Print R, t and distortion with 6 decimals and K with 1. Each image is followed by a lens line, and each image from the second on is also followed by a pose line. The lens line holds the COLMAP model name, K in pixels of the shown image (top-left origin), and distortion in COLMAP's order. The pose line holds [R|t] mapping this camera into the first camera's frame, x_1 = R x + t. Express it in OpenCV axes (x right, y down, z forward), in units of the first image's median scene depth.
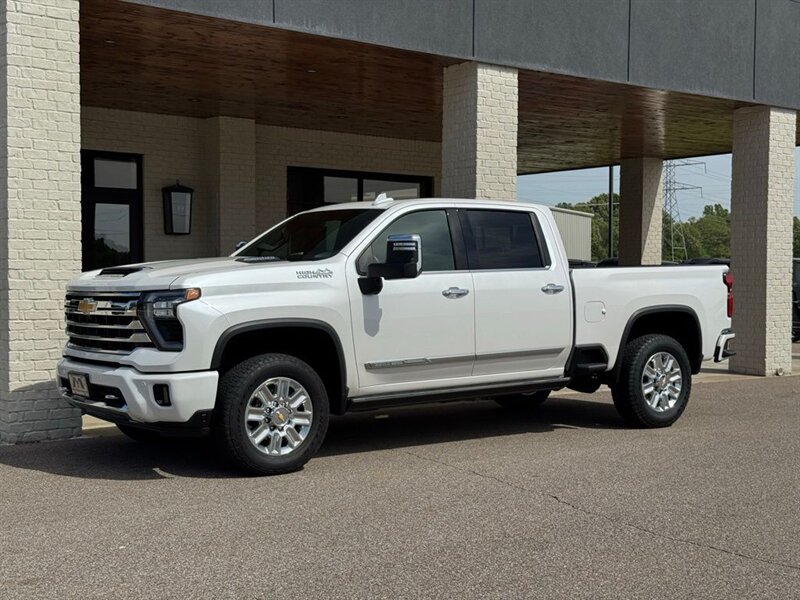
lens RADIAL K [[1114.3, 0, 401.1], [0, 1114.3, 305.1], [0, 0, 1]] dist [0.131968, 0.000000]
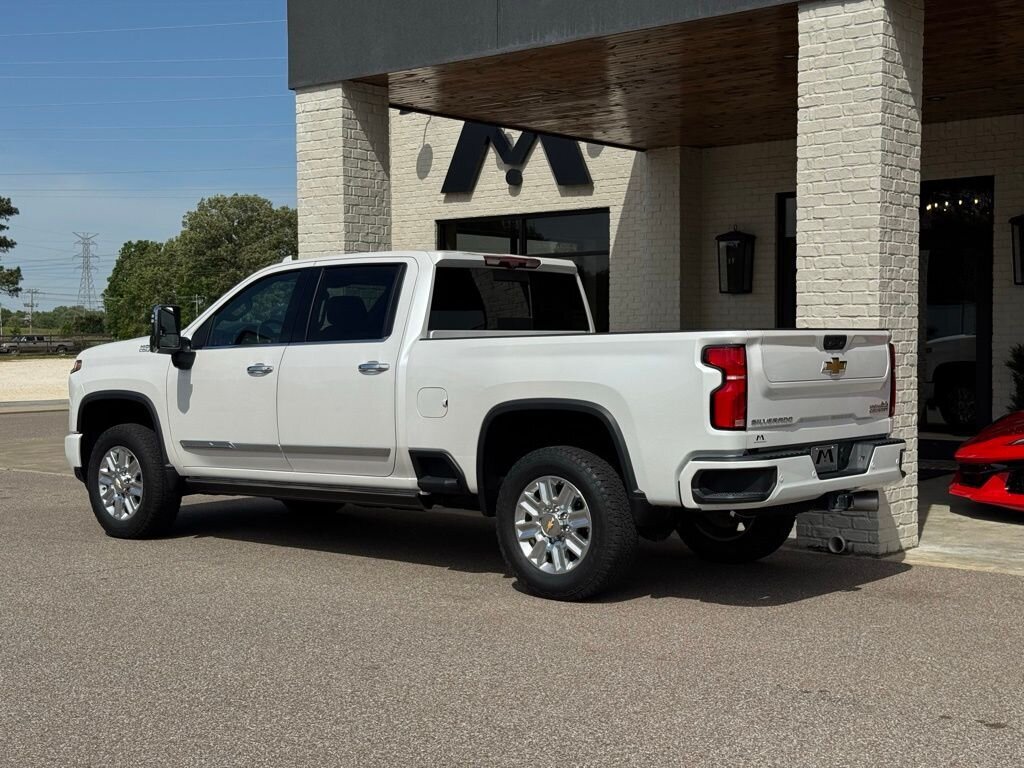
lens RADIAL K [[1426.2, 0, 507.4], [0, 1426.2, 381.3], [0, 0, 1]] dist [0.131968, 0.000000]
pose [[0.212031, 0.025165, -0.976939, 0.996151], [-0.022214, 0.999534, 0.020925, -0.025318], [0.977010, 0.017265, 0.212491, 0.821345]]
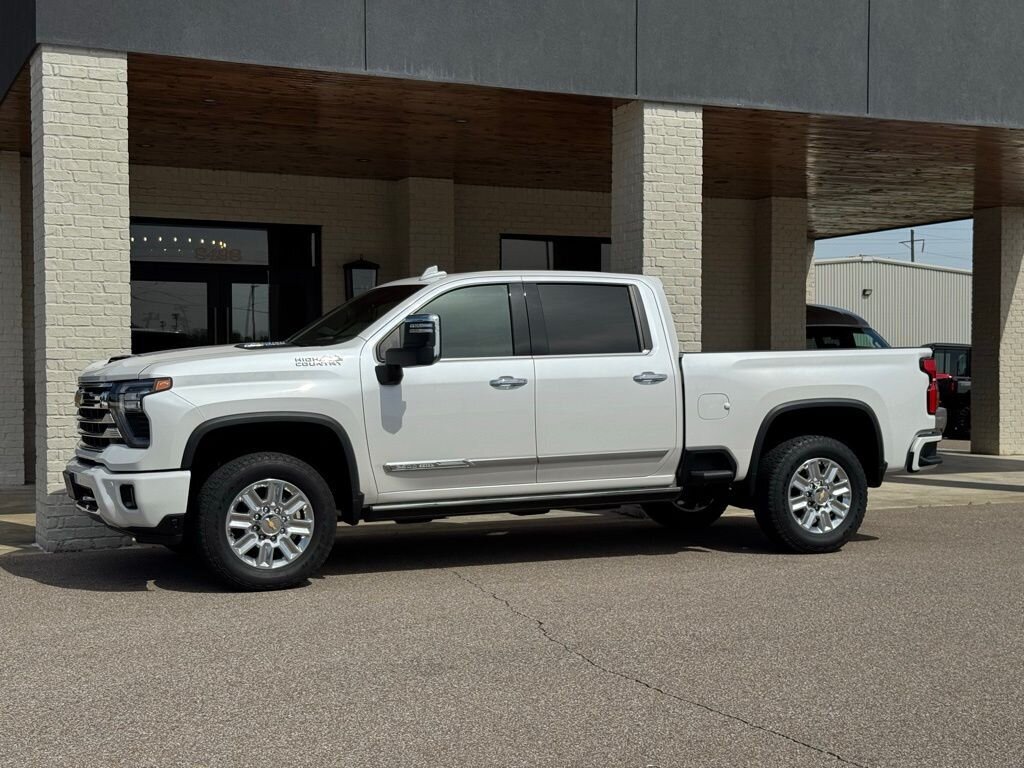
lens RADIAL K [[1426.2, 0, 503.1], [0, 1426.2, 390.2], [0, 0, 1]] dist [0.131968, 0.000000]
pose [[0.973361, -0.002771, -0.229261, 0.250685], [-0.000055, 0.999924, -0.012319, 0.006634], [0.229277, 0.012004, 0.973287, -0.038510]]
